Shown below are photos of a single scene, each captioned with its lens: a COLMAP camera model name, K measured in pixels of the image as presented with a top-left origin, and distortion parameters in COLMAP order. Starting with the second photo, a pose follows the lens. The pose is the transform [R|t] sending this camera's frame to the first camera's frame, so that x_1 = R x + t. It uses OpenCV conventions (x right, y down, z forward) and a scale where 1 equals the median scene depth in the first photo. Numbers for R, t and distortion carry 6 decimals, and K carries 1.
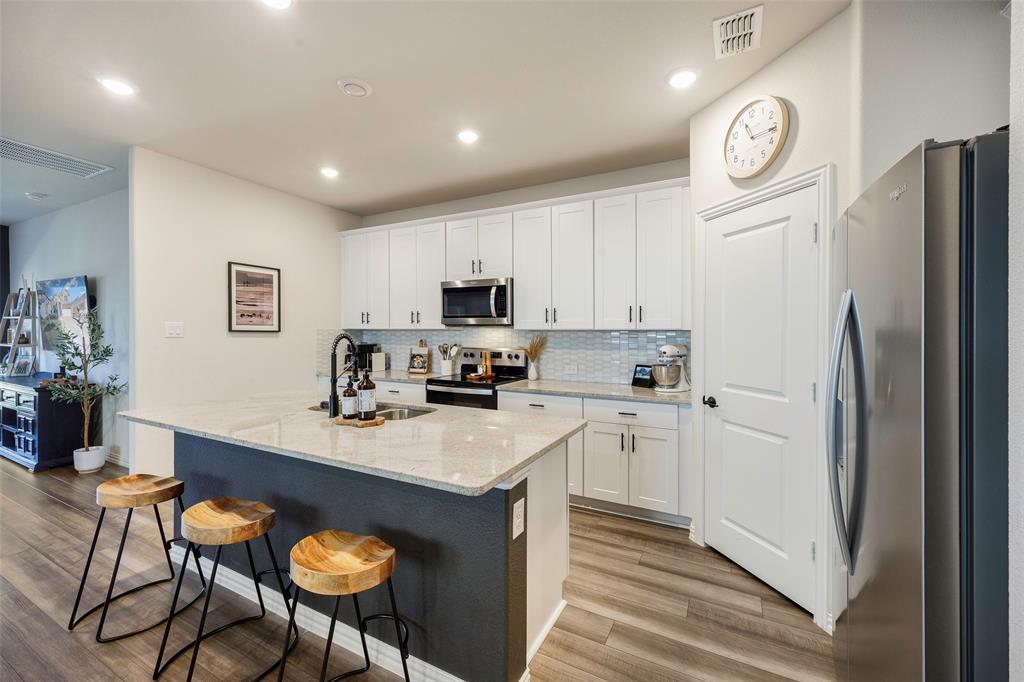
lens RADIAL K [[391.4, 0, 487.8], [0, 391.4, 329.6], [0, 0, 1]] dist [-0.005346, 0.001266]
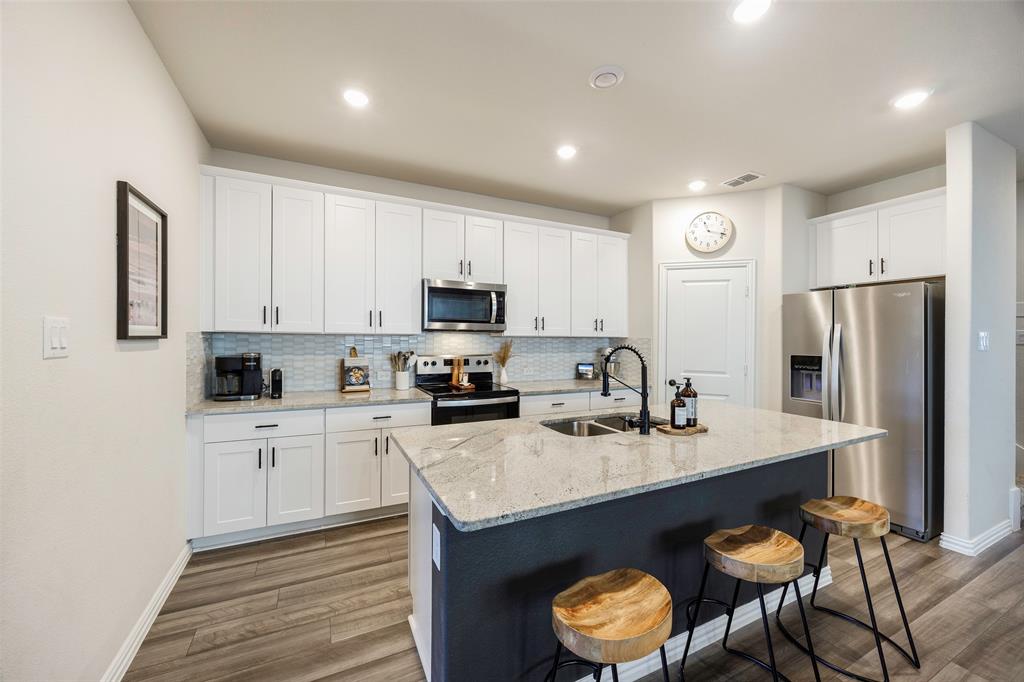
lens RADIAL K [[391.4, 0, 496.3], [0, 391.4, 329.6], [0, 0, 1]] dist [-0.005346, 0.001266]
pose [[0.591915, 0.016782, 0.805826, -0.756847], [-0.010878, 0.999858, -0.012832, -0.002618], [-0.805927, -0.001171, 0.592014, 0.404225]]
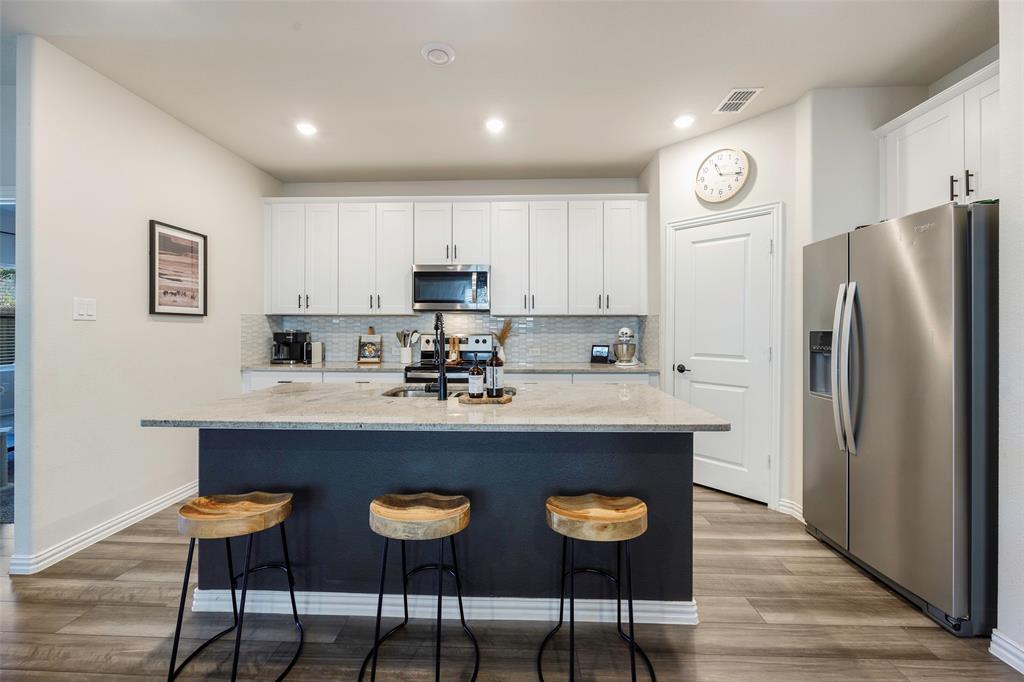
lens RADIAL K [[391.4, 0, 476.6], [0, 391.4, 326.7], [0, 0, 1]] dist [-0.005346, 0.001266]
pose [[0.907255, -0.001760, 0.420578, -0.405064], [-0.001120, 0.999978, 0.006601, 0.023874], [-0.420580, -0.006460, 0.907232, 0.060892]]
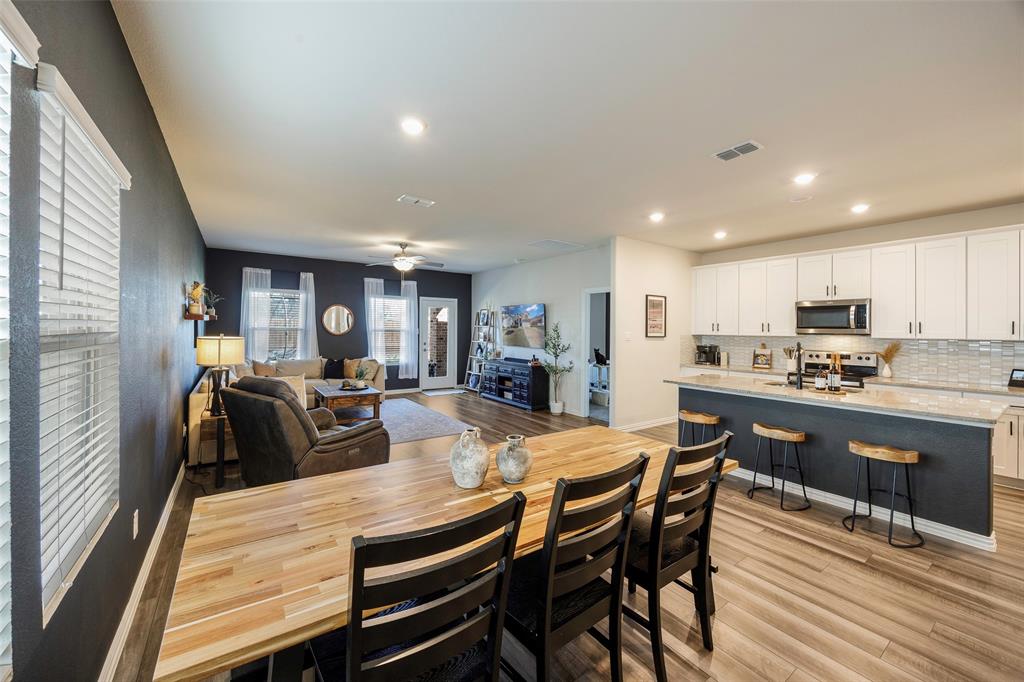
lens RADIAL K [[353.1, 0, 530.1], [0, 353.1, 328.9], [0, 0, 1]] dist [-0.005861, -0.000059]
pose [[0.905334, 0.003109, -0.424689, -0.465758], [-0.004250, 0.999989, -0.001740, -0.023308], [0.424679, 0.003380, 0.905338, -0.550365]]
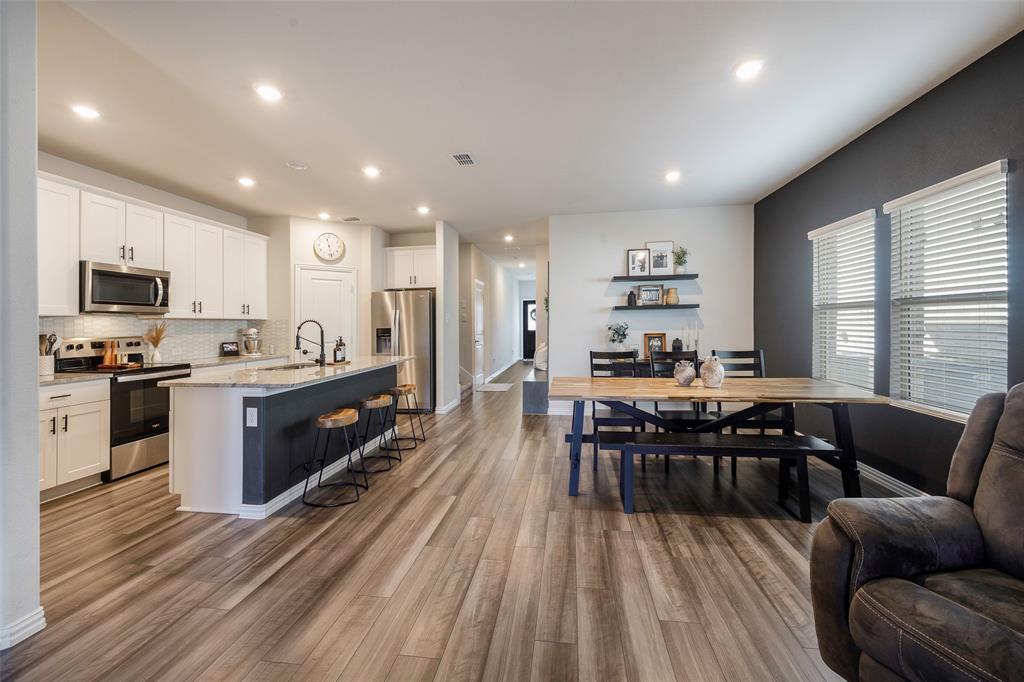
lens RADIAL K [[456.3, 0, 496.8], [0, 456.3, 324.6], [0, 0, 1]] dist [-0.004828, 0.000481]
pose [[-0.310519, 0.002251, 0.950564, -1.444705], [0.006448, 0.999979, -0.000261, 0.025431], [-0.950545, 0.006048, -0.310527, 0.492343]]
